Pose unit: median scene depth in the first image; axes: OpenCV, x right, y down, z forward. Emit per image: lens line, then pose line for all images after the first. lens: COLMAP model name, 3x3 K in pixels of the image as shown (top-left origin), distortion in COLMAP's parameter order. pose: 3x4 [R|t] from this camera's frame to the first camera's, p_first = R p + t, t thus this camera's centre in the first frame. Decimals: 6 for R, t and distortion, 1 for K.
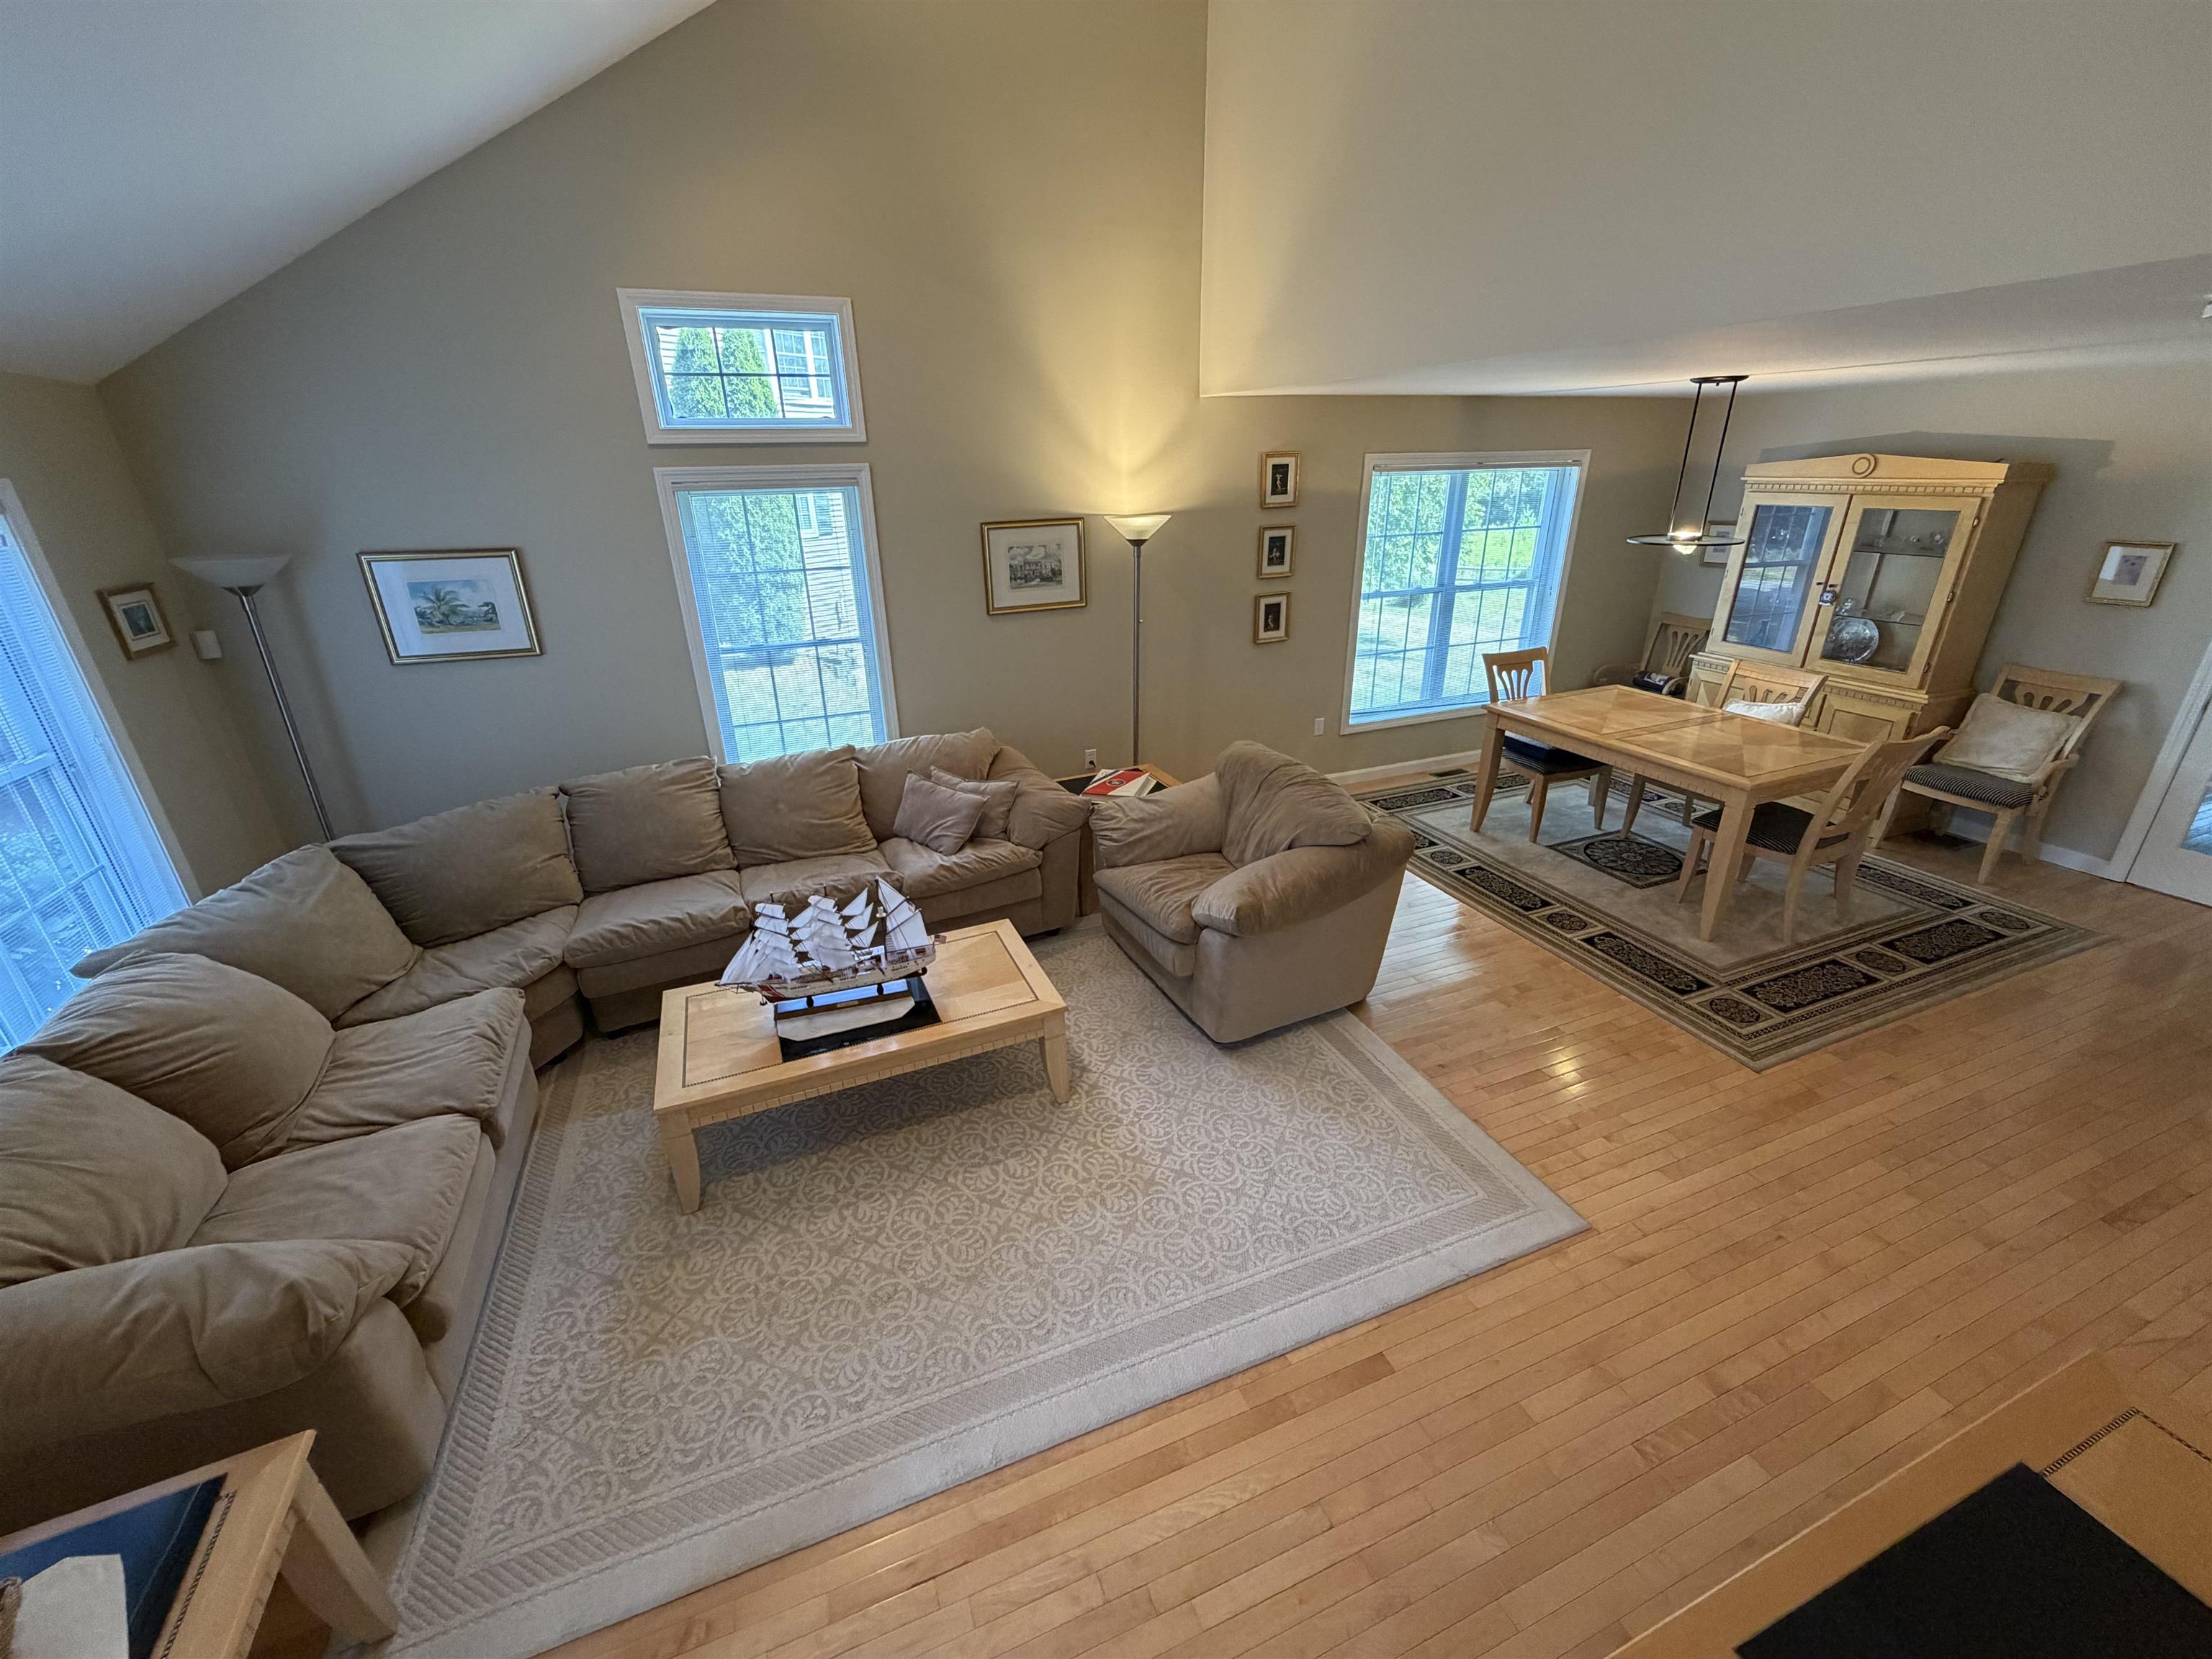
lens RADIAL K [[878.7, 0, 1105.6], [0, 878.7, 827.7], [0, 0, 1]] dist [0.000187, -0.000429]
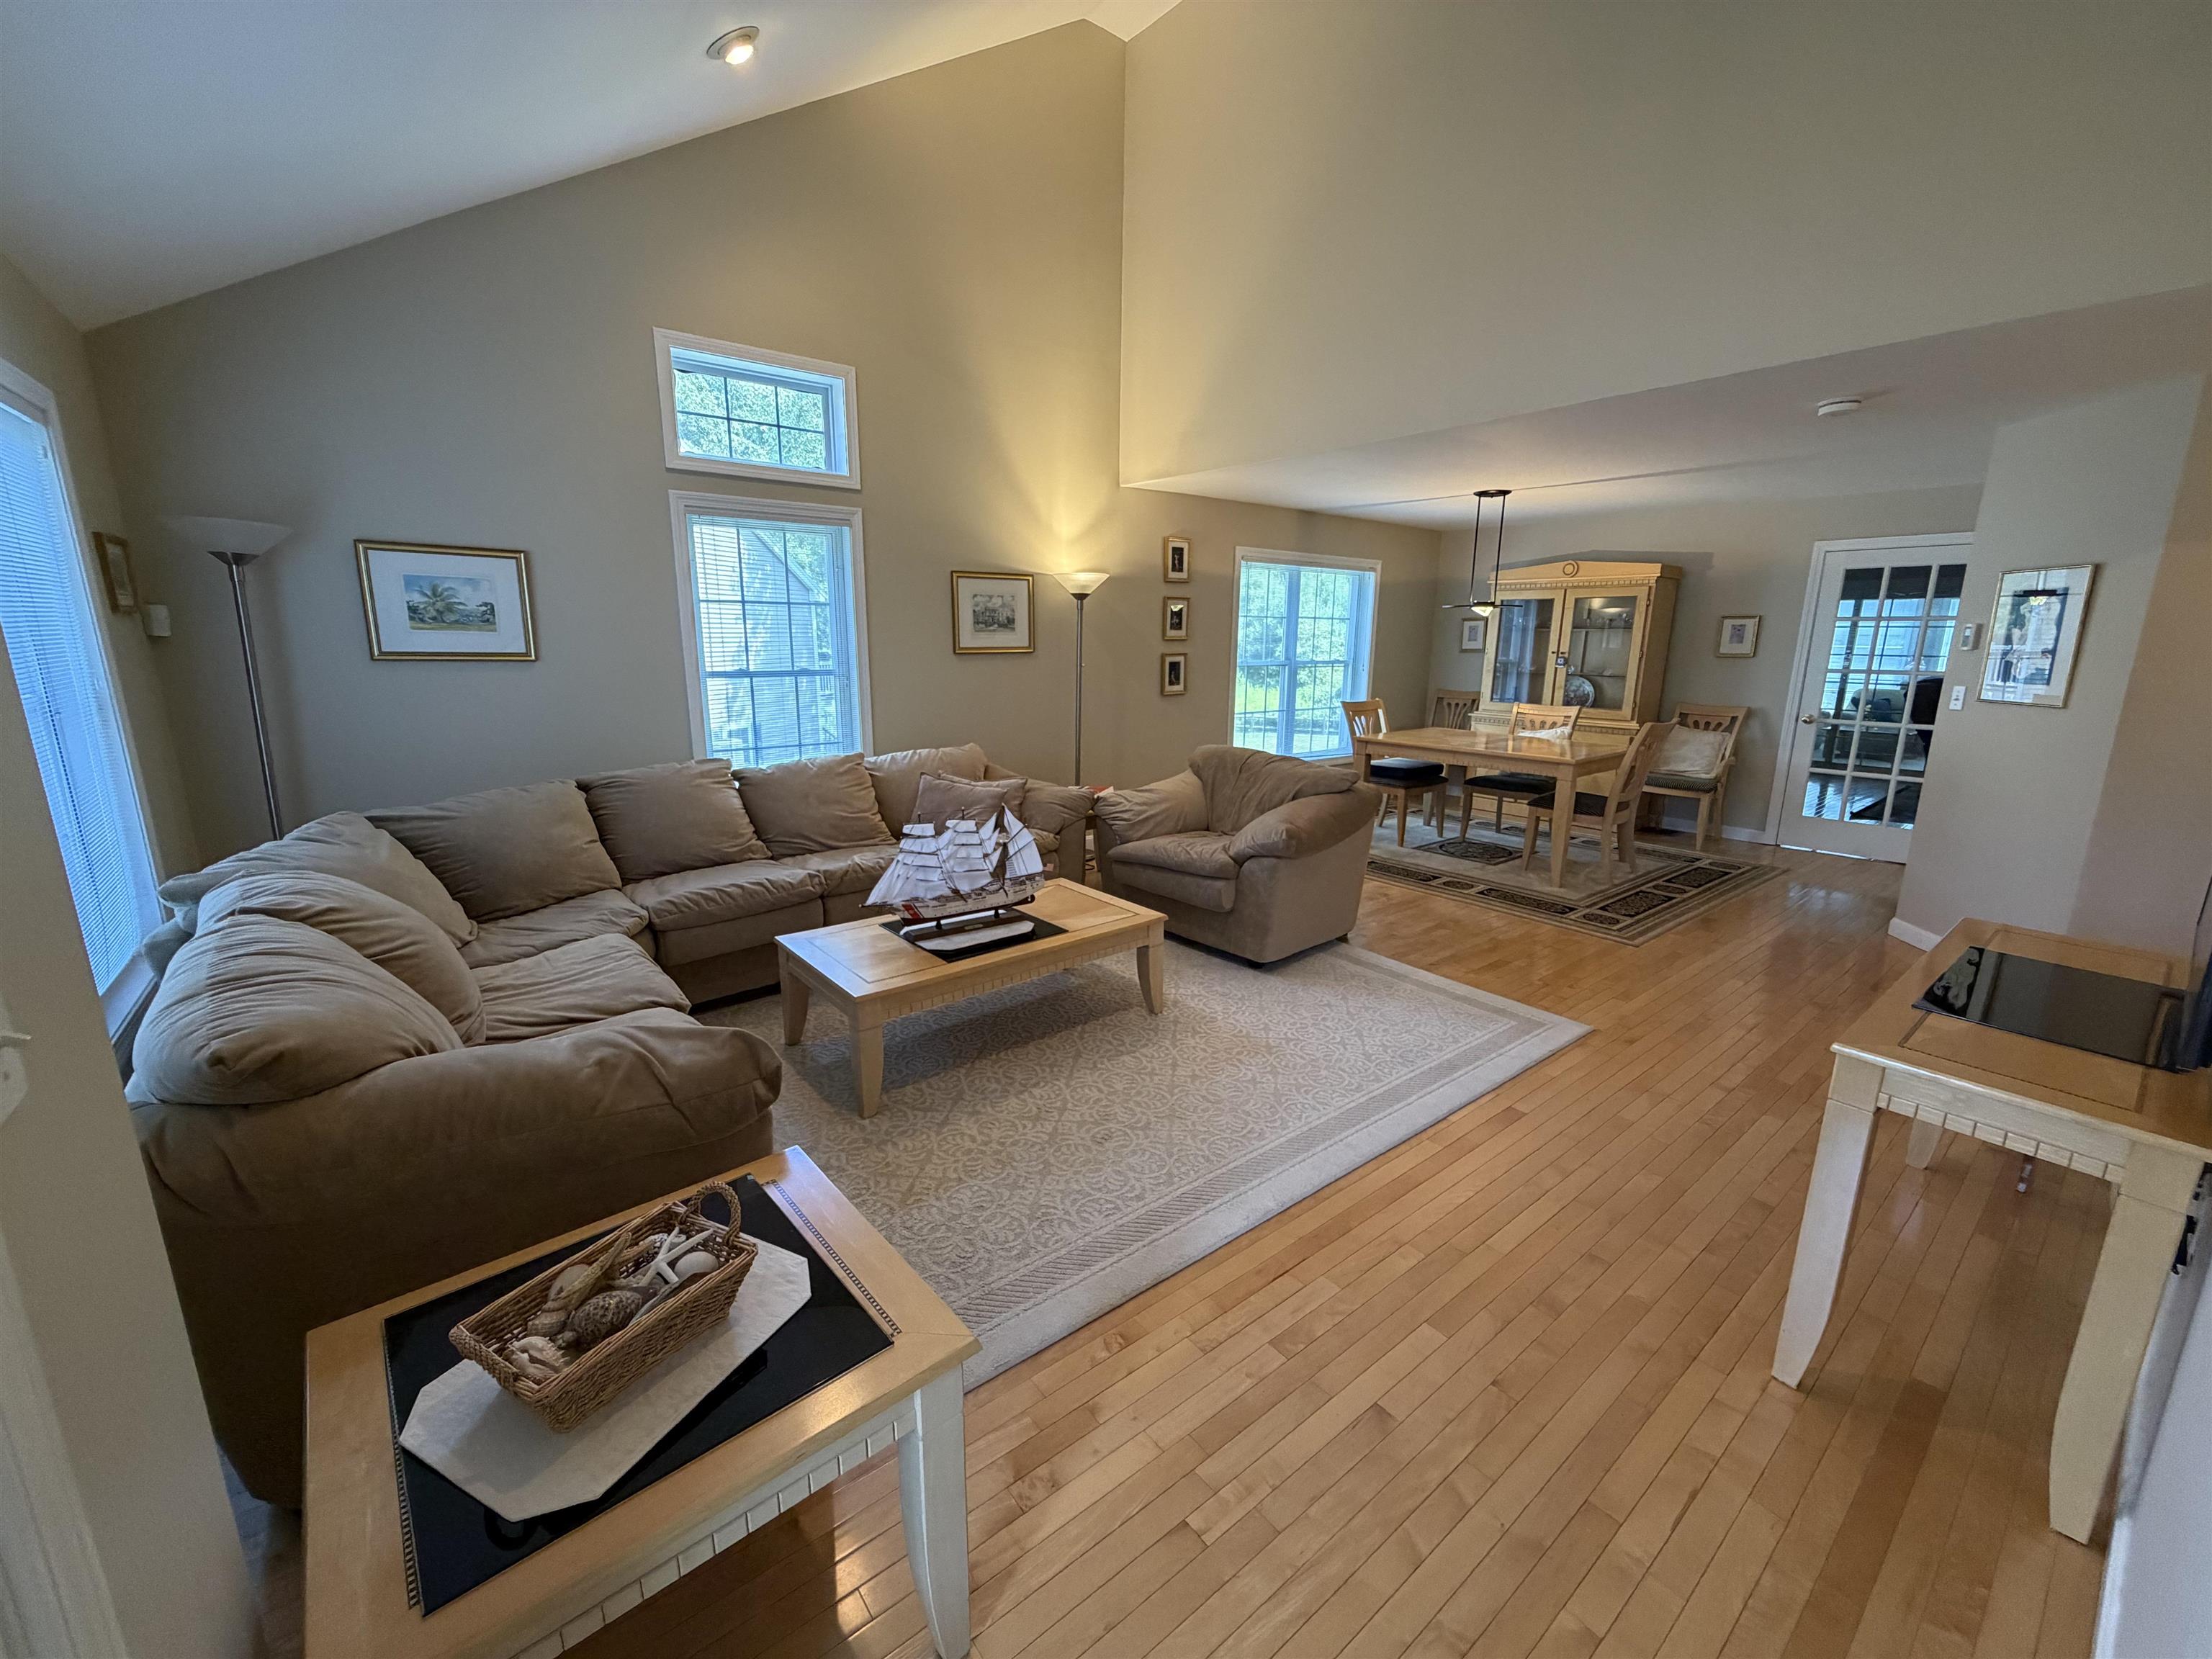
lens RADIAL K [[878.7, 0, 1105.3], [0, 878.7, 825.6], [0, 0, 1]] dist [0.000187, -0.000429]
pose [[0.957491, -0.033712, 0.286487, -0.323150], [0.084616, 0.982283, -0.167212, 0.198370], [-0.275774, 0.184345, 0.943380, -0.056994]]
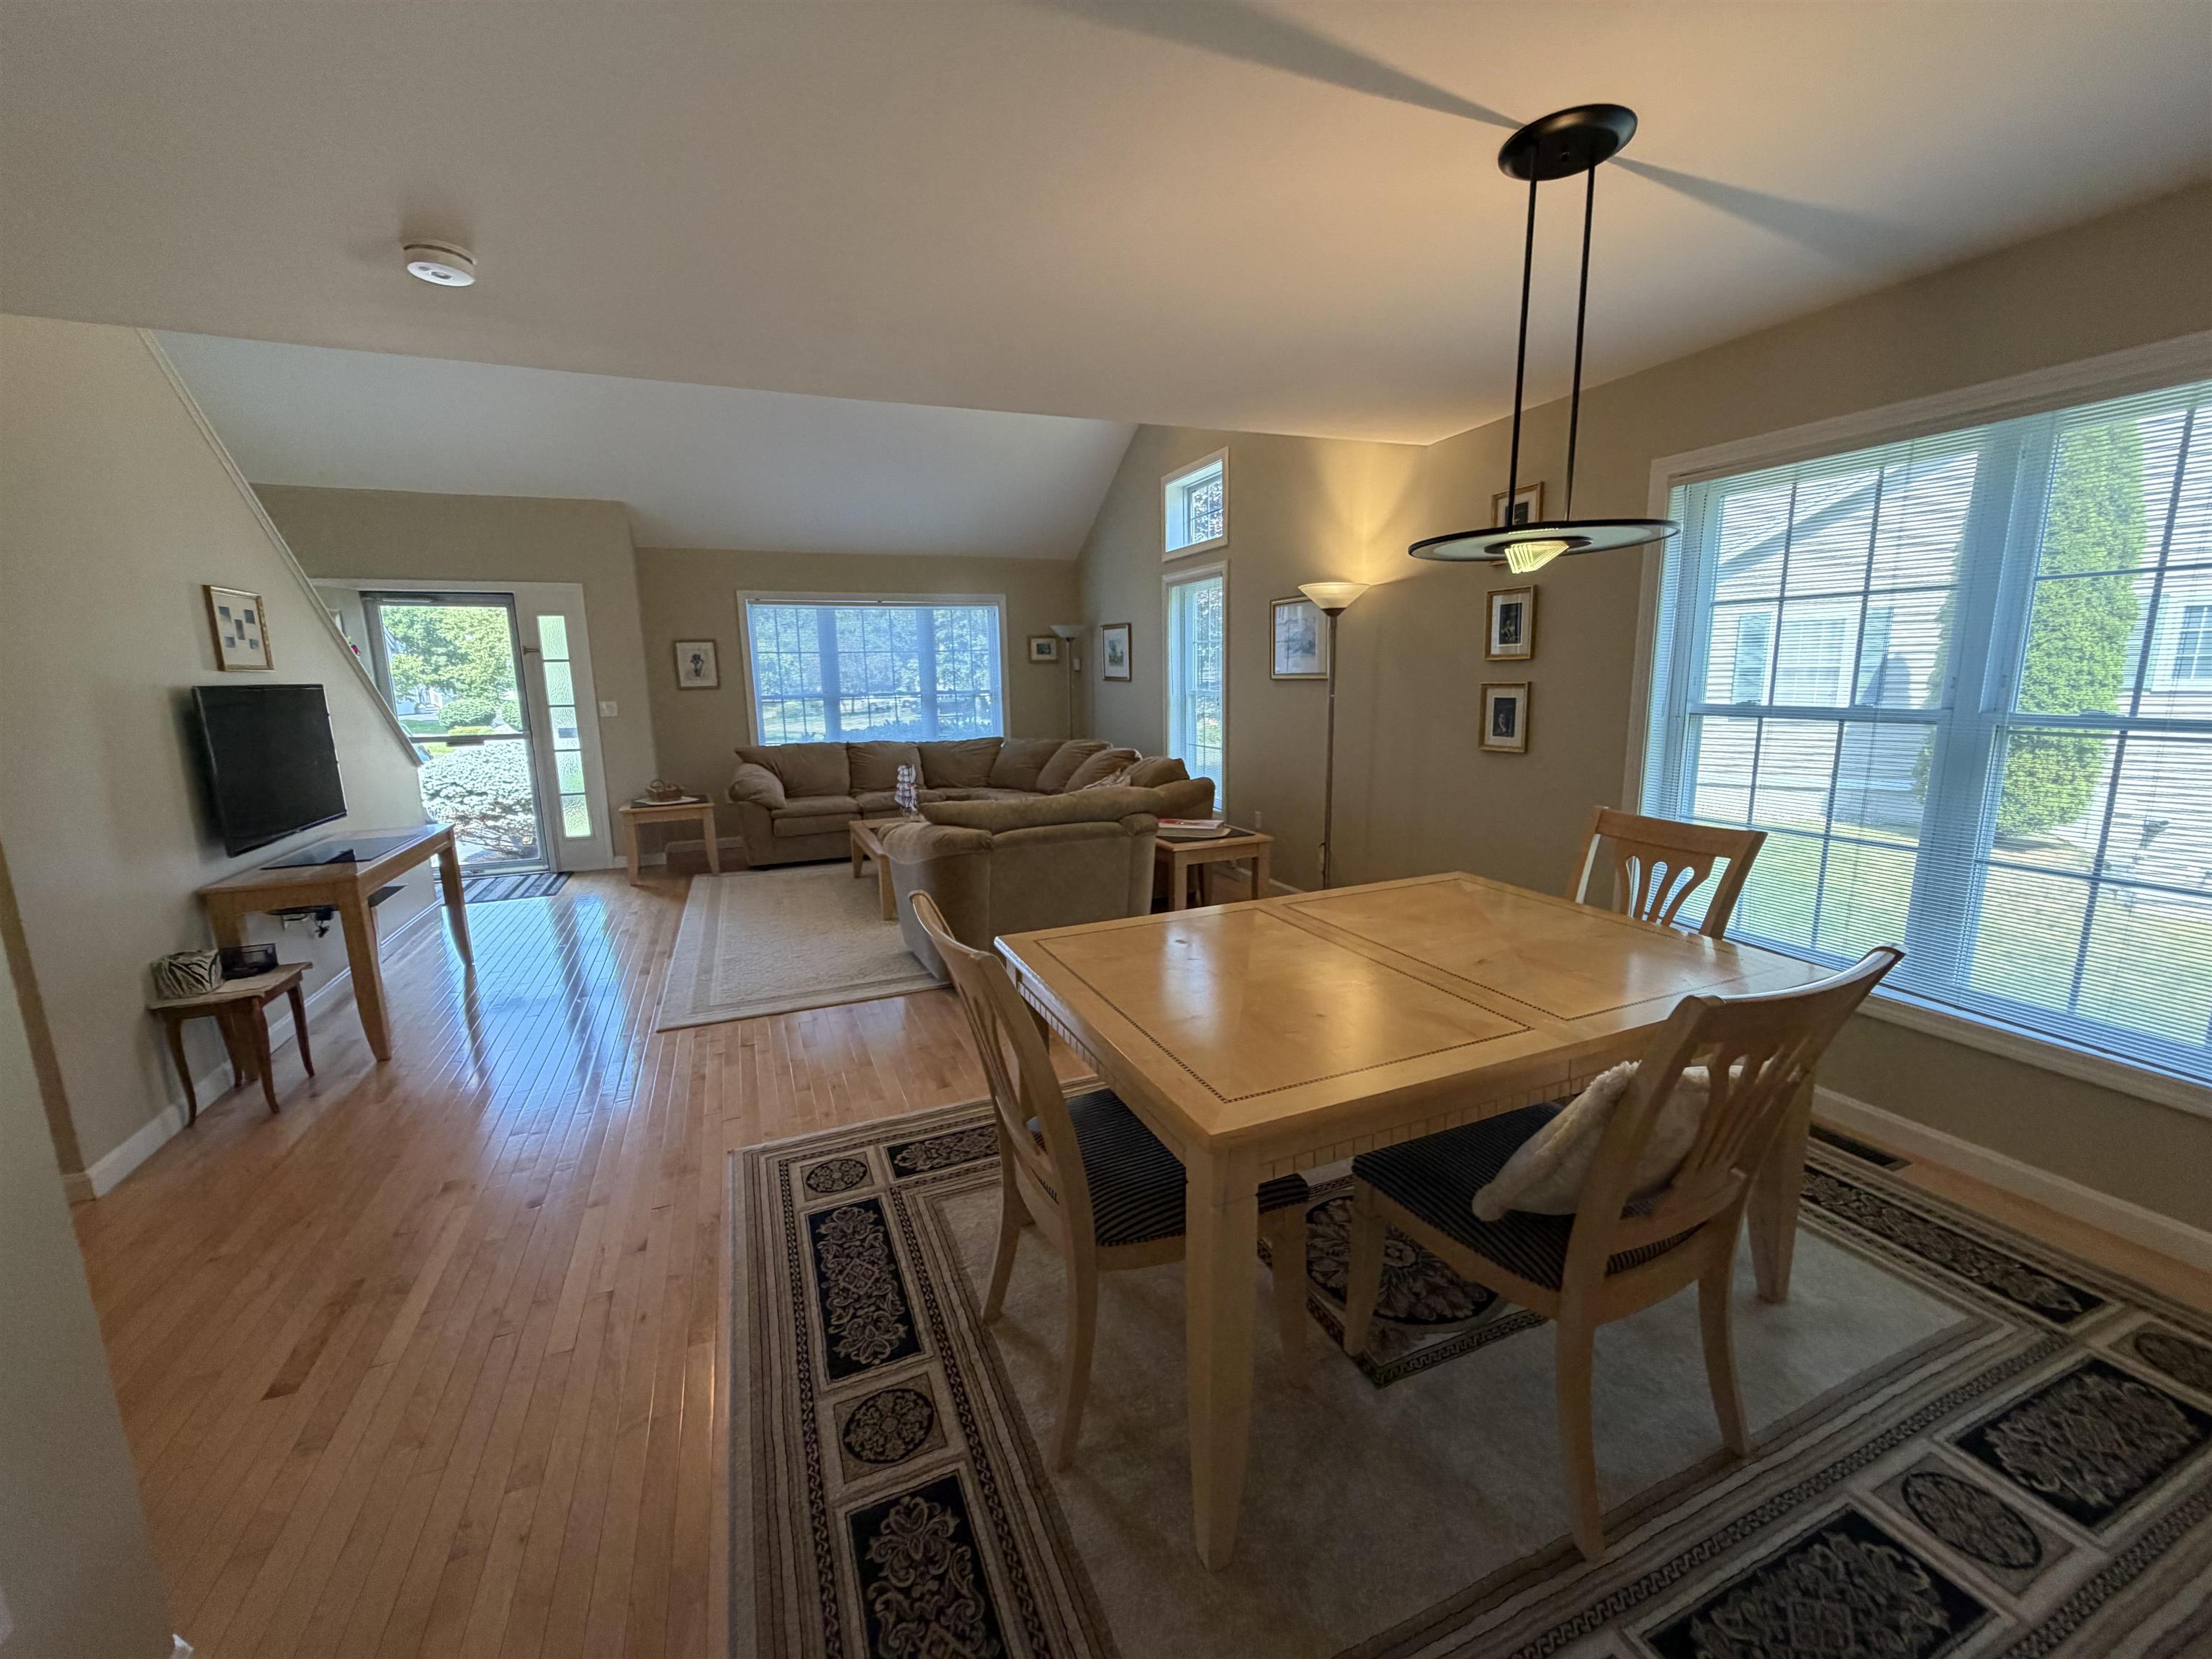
lens RADIAL K [[878.7, 0, 1097.1], [0, 878.7, 826.9], [0, 0, 1]] dist [0.000187, -0.000429]
pose [[0.008247, 0.196782, -0.980412, 1.188229], [-0.363540, 0.913948, 0.180384, -0.225742], [0.931542, 0.354931, 0.079076, 0.905071]]
